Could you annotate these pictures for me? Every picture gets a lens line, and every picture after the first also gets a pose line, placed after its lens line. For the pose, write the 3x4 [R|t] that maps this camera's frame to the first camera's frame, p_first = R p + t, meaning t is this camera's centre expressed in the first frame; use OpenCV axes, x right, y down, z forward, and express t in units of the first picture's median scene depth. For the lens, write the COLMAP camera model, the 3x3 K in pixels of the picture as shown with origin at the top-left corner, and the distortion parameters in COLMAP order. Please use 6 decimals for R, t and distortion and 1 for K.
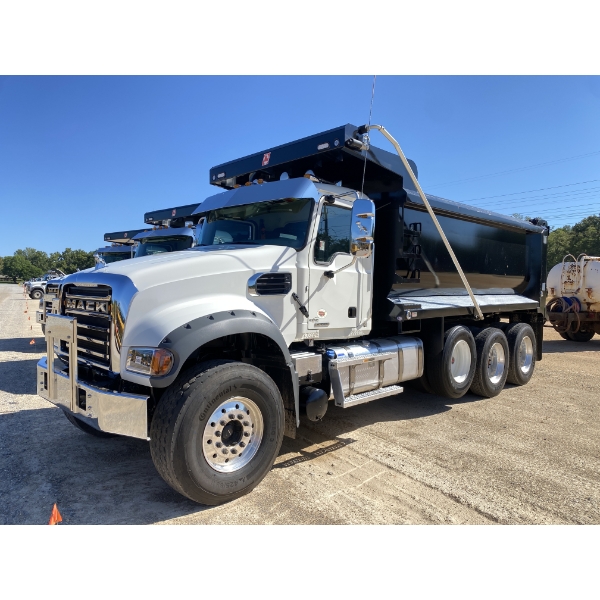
lens RADIAL K [[460.4, 0, 297.8], [0, 460.4, 301.7], [0, 0, 1]] dist [0.003173, -0.000101]
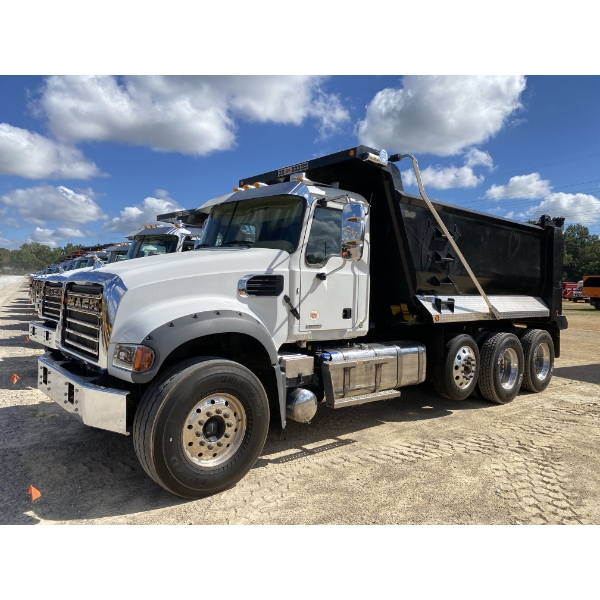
lens RADIAL K [[460.4, 0, 297.8], [0, 460.4, 301.7], [0, 0, 1]] dist [0.003173, -0.000101]
pose [[0.997831, 0.018497, -0.063171, 0.088343], [-0.018936, 0.999800, -0.006359, 0.001799], [0.063040, 0.007541, 0.997982, -0.010512]]
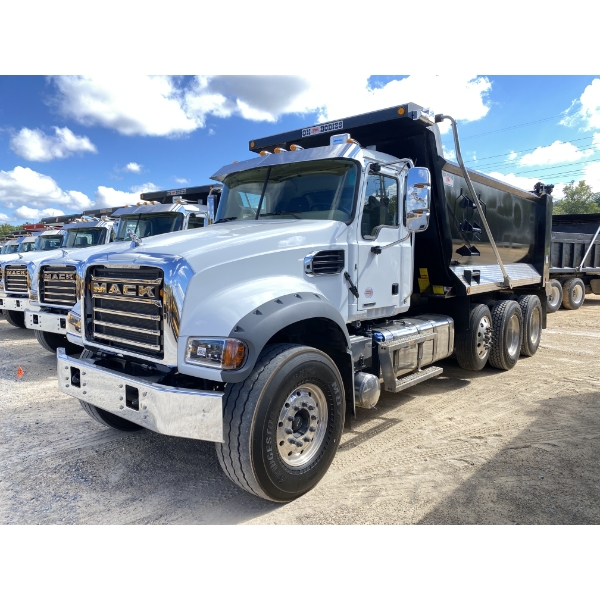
lens RADIAL K [[460.4, 0, 297.8], [0, 460.4, 301.7], [0, 0, 1]] dist [0.003173, -0.000101]
pose [[0.996747, -0.019822, 0.078114, -0.186589], [0.015681, 0.998457, 0.053275, -0.009970], [-0.079049, -0.051877, 0.995520, 0.095305]]
